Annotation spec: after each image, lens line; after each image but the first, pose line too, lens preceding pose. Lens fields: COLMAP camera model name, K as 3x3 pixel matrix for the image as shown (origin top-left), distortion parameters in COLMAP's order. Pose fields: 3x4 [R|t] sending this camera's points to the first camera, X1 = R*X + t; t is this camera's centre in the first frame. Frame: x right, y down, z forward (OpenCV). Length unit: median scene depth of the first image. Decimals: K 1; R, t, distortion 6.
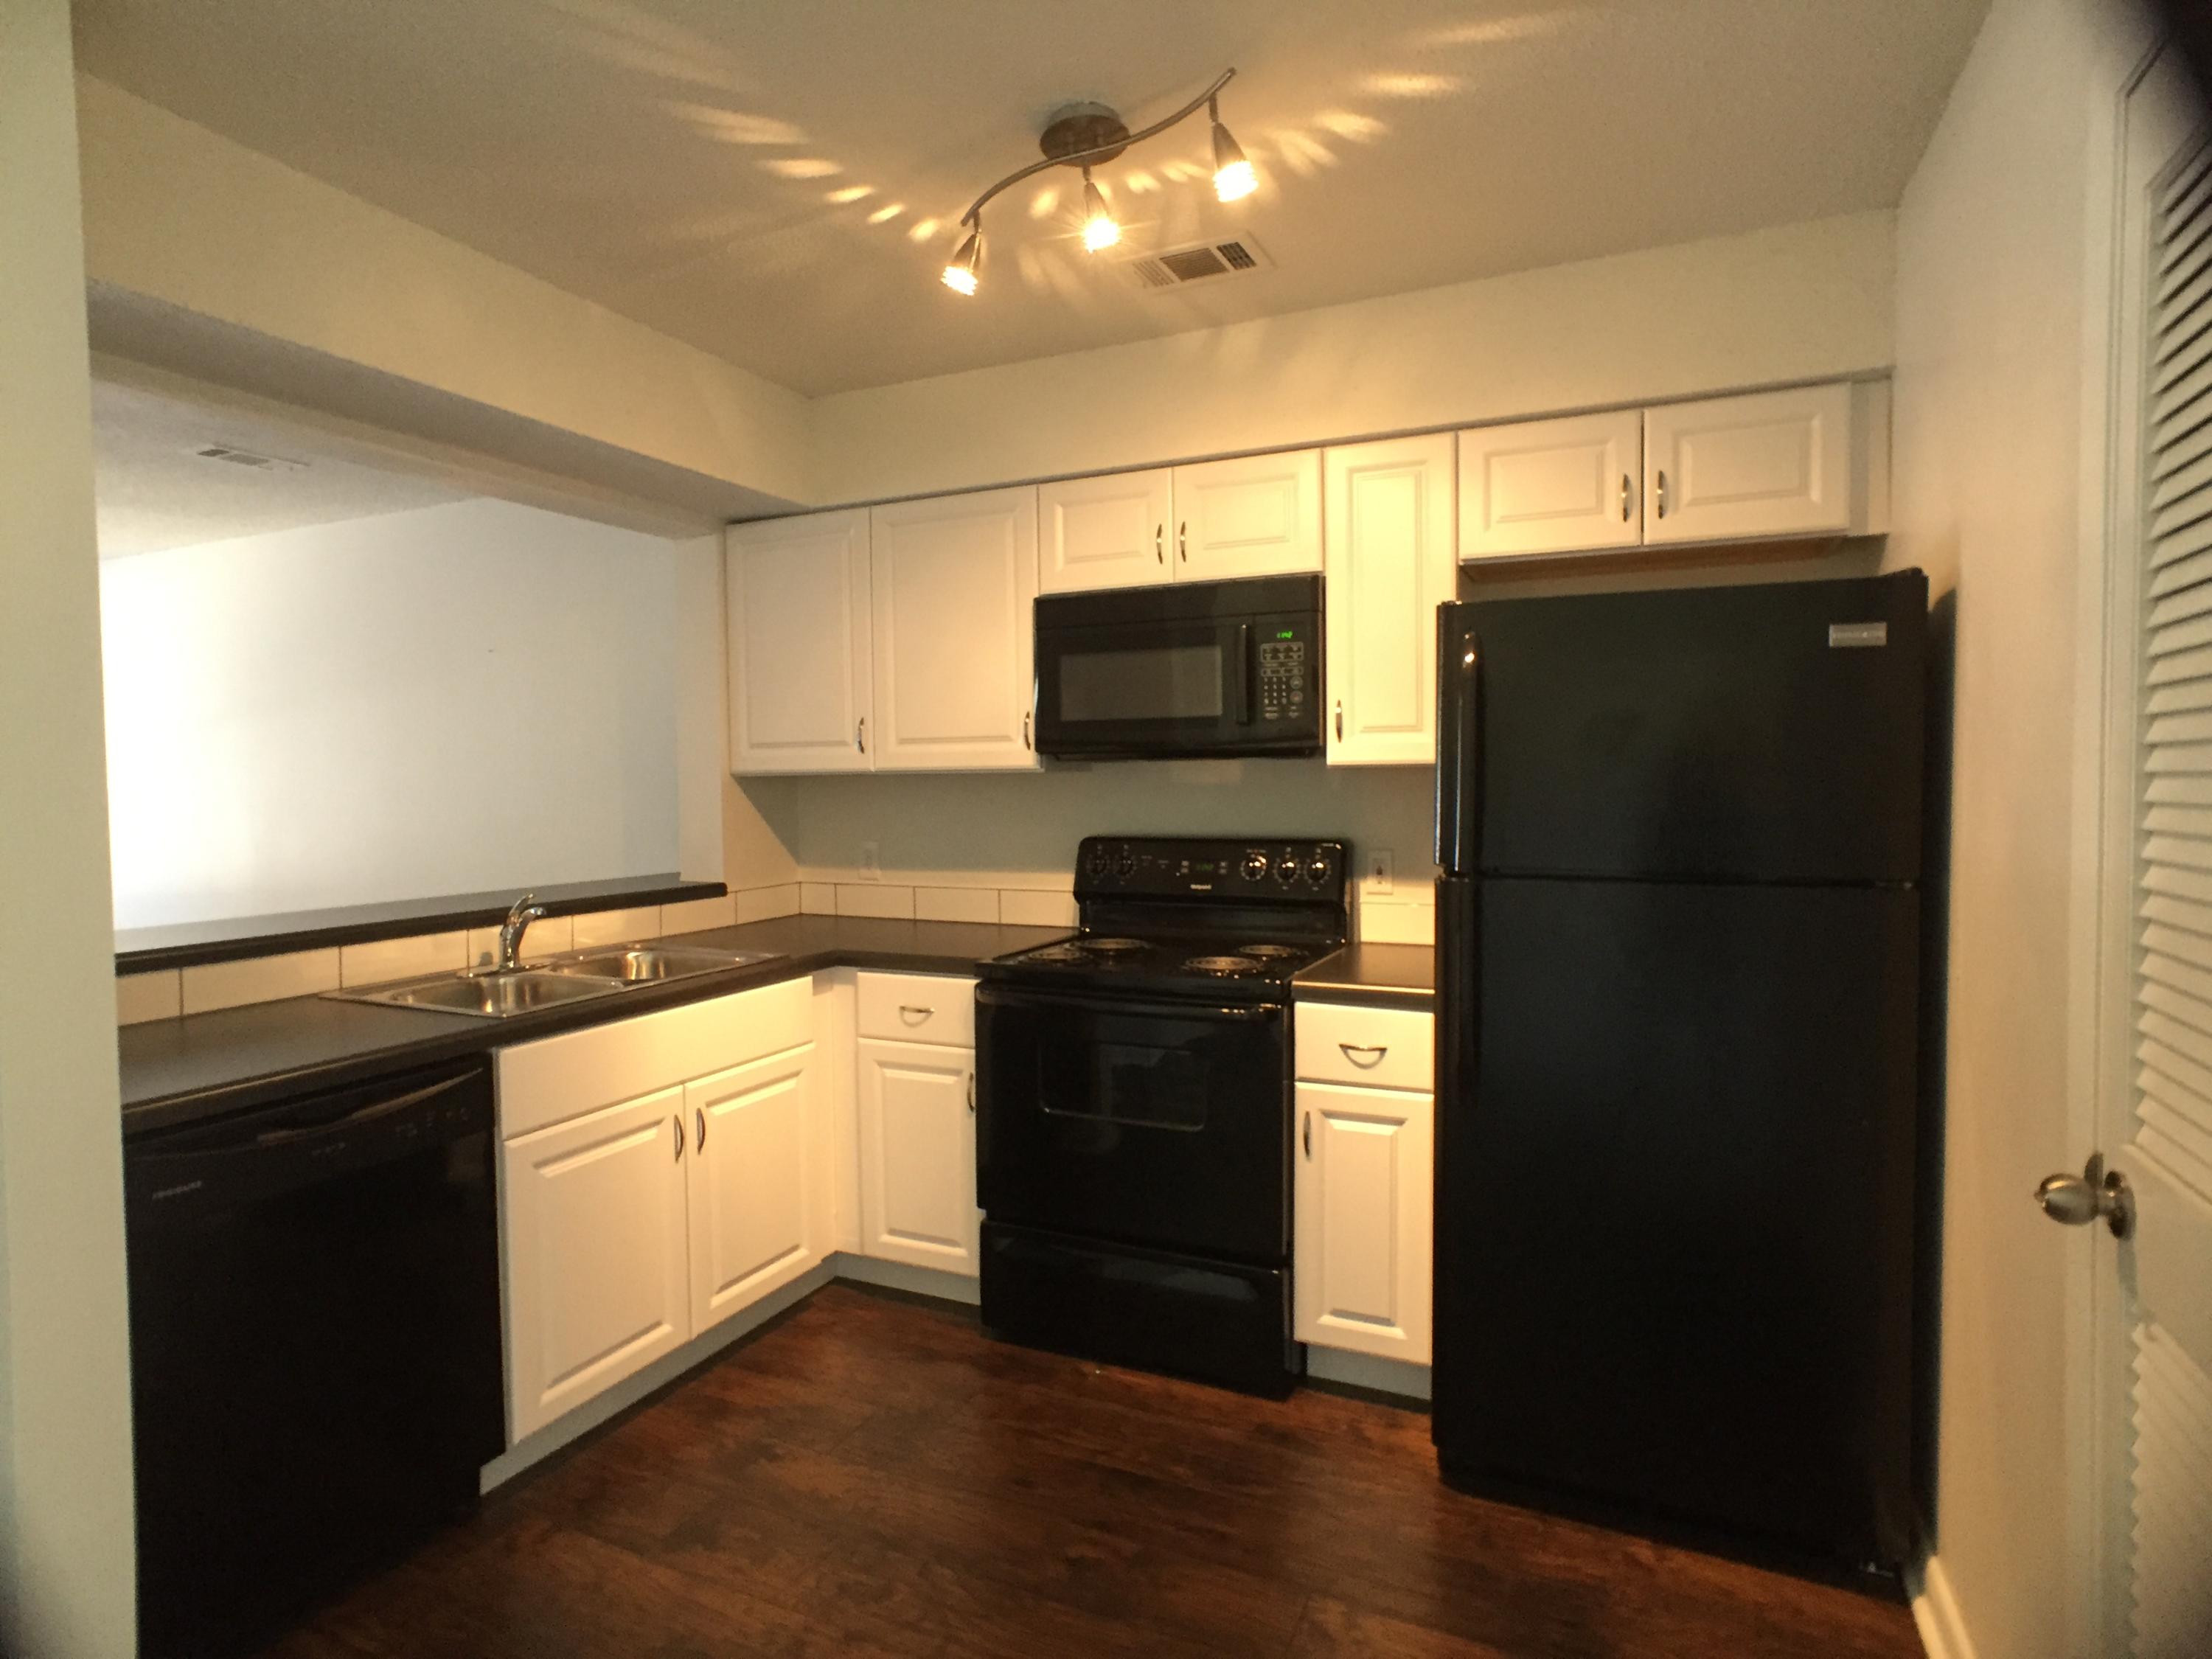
lens RADIAL K [[1191.7, 0, 1106.0], [0, 1191.7, 829.5], [0, 0, 1]] dist [-0.049582, 0.044332]
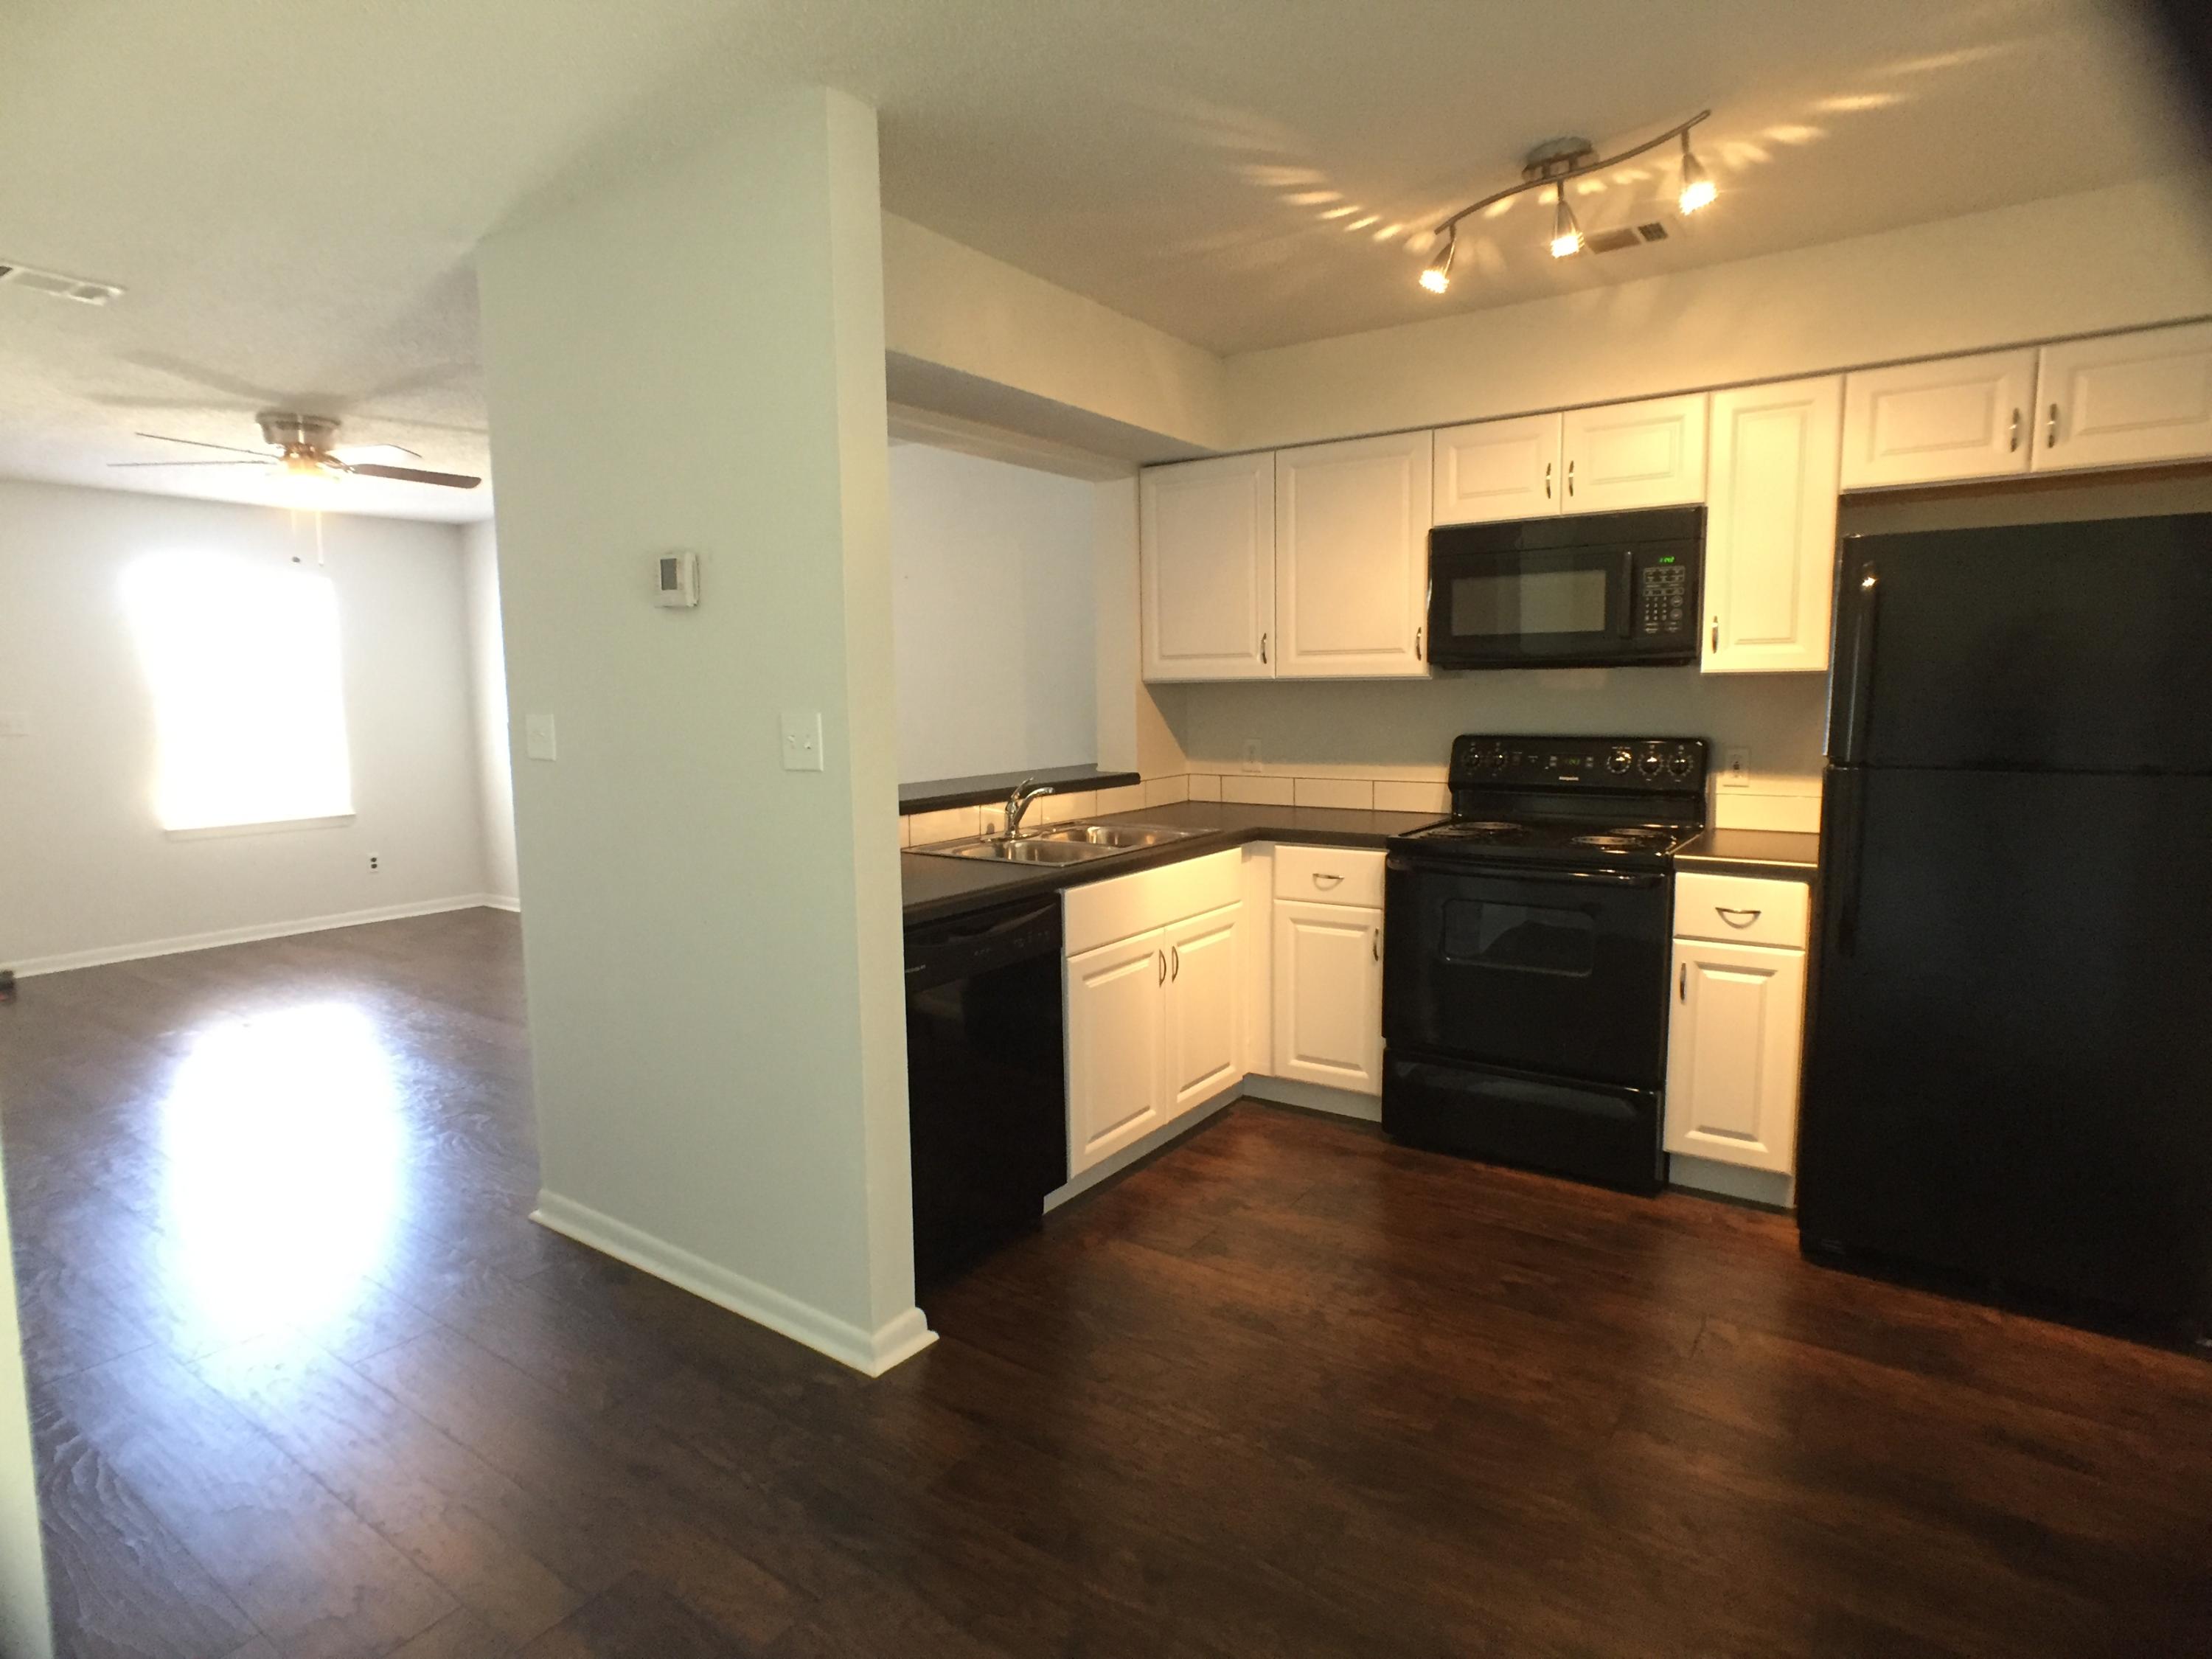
lens RADIAL K [[1191.7, 0, 1106.0], [0, 1191.7, 829.5], [0, 0, 1]] dist [-0.049582, 0.044332]
pose [[0.983501, 0.017167, -0.180085, -0.177995], [-0.002768, 0.996799, 0.079904, 0.007827], [0.180880, -0.078087, 0.980400, -0.247274]]
